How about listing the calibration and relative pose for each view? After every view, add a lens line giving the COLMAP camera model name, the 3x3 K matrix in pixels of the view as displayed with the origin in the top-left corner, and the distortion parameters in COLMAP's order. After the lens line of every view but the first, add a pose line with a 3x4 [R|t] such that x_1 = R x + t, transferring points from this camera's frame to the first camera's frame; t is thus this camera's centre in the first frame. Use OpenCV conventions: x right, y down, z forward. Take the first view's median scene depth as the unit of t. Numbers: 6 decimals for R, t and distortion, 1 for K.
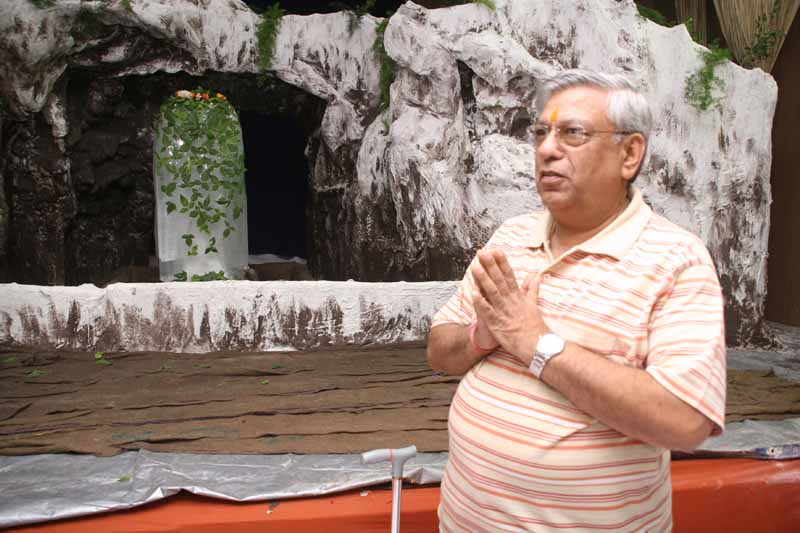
lens RADIAL K [[655.6, 0, 400.0], [0, 655.6, 266.5], [0, 0, 1]] dist [-0.173855, 0.170950]
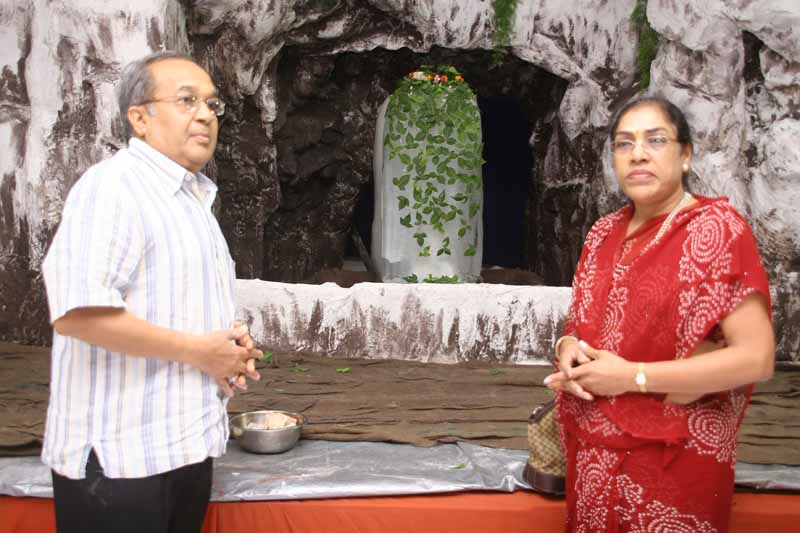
lens RADIAL K [[868.2, 0, 400.0], [0, 868.2, 266.5], [0, 0, 1]] dist [-0.050153, 0.244937]
pose [[0.981836, 0.024277, -0.188171, -0.126190], [-0.028718, 0.999369, -0.020910, 0.022112], [0.187545, 0.025934, 0.981914, -0.182569]]
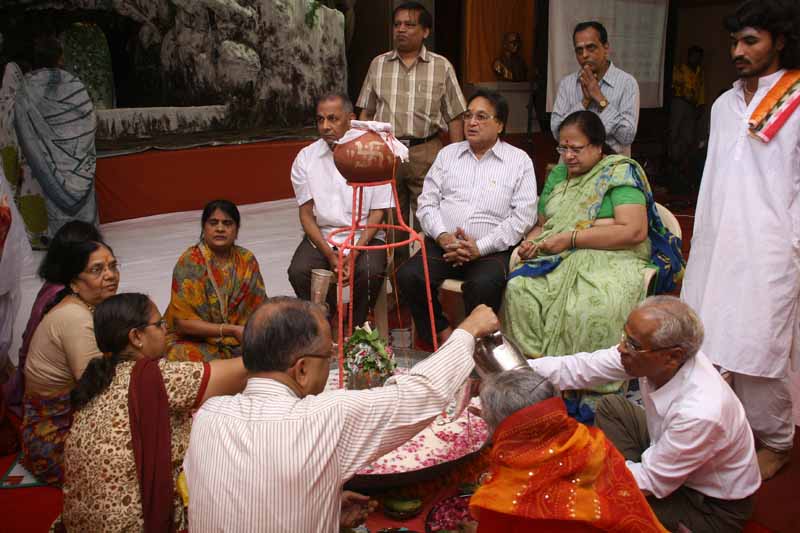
lens RADIAL K [[655.6, 0, 400.0], [0, 655.6, 266.5], [0, 0, 1]] dist [-0.173855, 0.170950]
pose [[0.929131, -0.129842, 0.346202, -0.163894], [0.061873, 0.977711, 0.200634, 0.159568], [-0.364536, -0.164995, 0.916455, -1.387521]]
